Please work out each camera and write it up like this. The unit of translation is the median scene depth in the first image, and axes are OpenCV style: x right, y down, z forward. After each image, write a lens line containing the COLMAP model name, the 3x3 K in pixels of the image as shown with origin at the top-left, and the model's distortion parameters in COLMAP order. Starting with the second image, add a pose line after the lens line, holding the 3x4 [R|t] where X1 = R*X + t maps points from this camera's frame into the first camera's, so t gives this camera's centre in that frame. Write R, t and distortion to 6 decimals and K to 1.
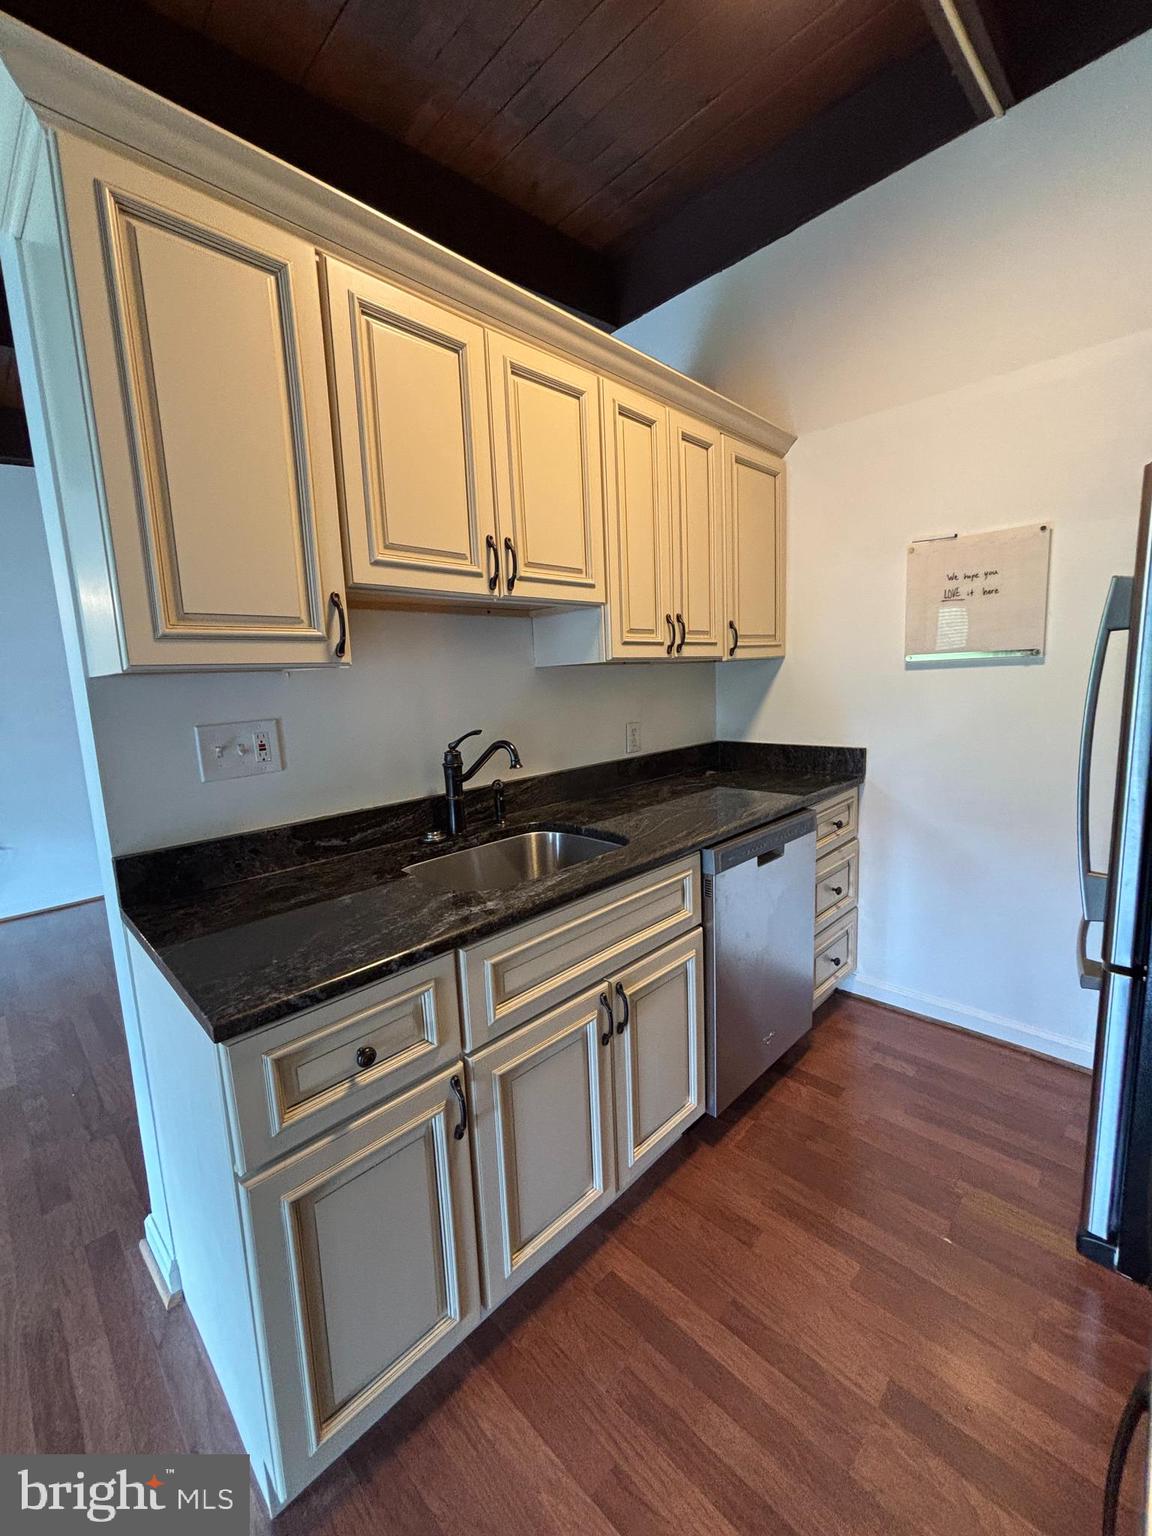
lens RADIAL K [[623.1, 0, 575.8], [0, 623.1, 764.1], [0, 0, 1]] dist [0.006936, -0.000069]
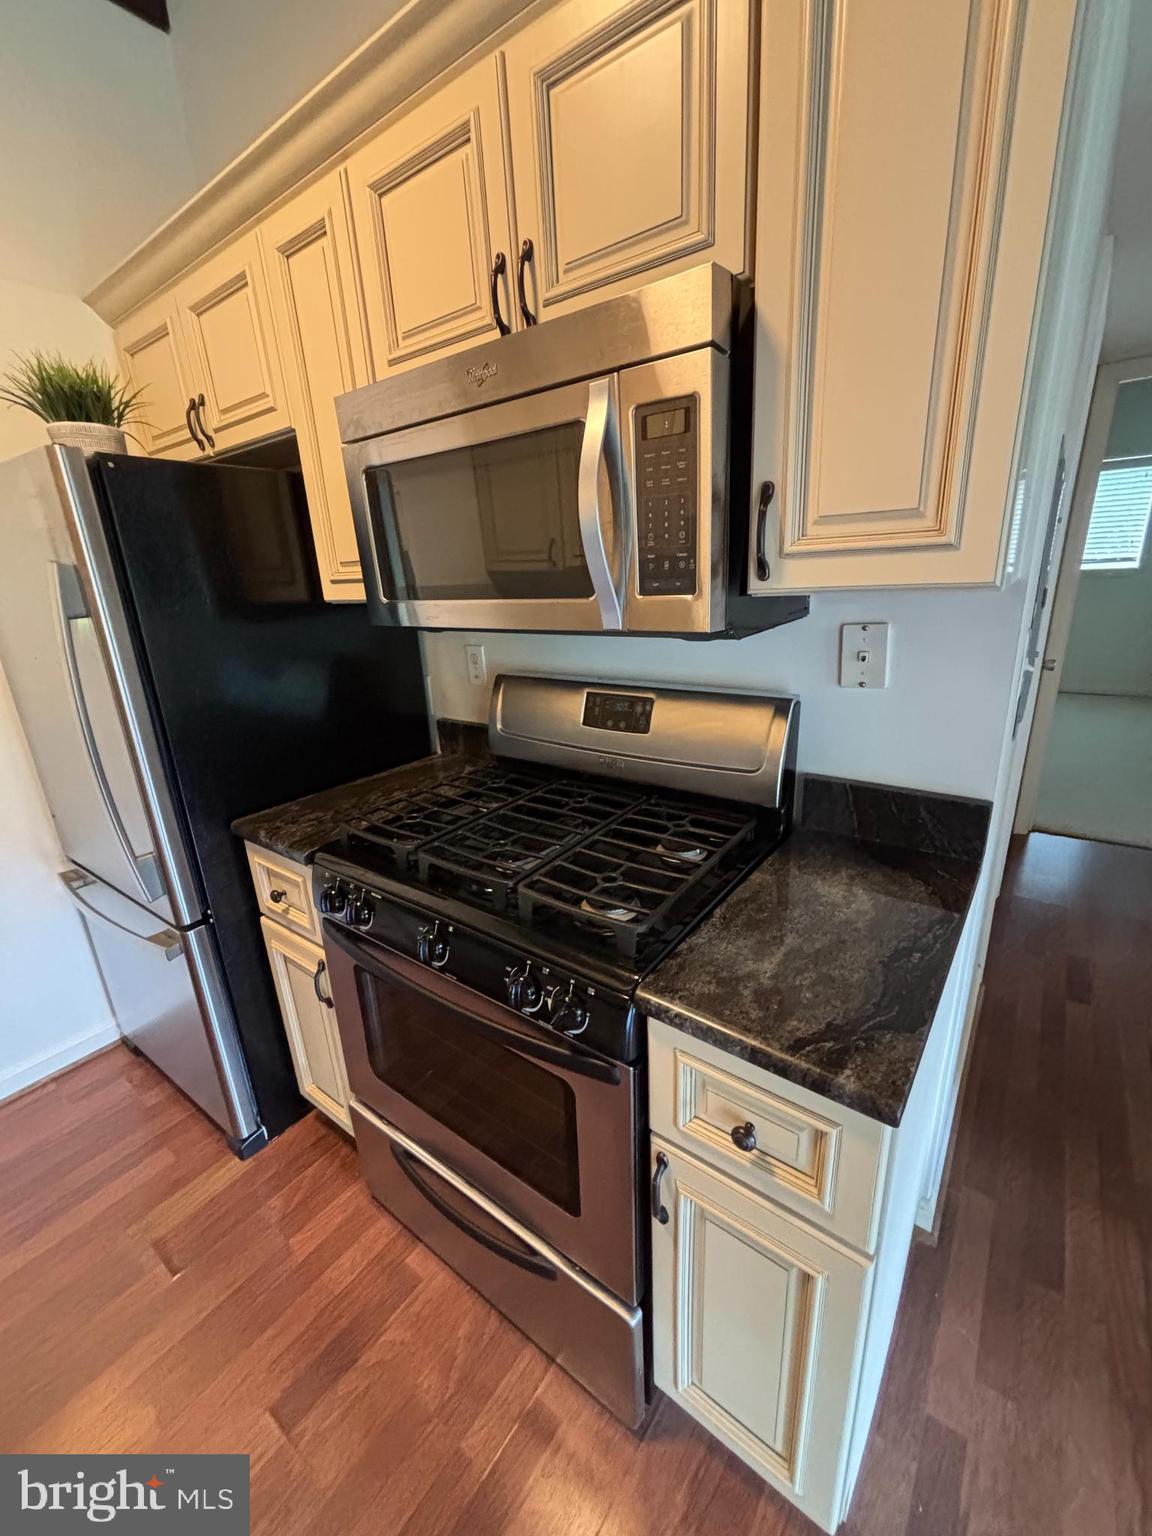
lens RADIAL K [[623.1, 0, 575.5], [0, 623.1, 770.7], [0, 0, 1]] dist [0.006936, -0.000069]
pose [[-0.133794, -0.261994, 0.955750, -0.200541], [0.195807, 0.938420, 0.284654, -0.107920], [-0.971473, 0.225227, -0.074255, 0.351601]]
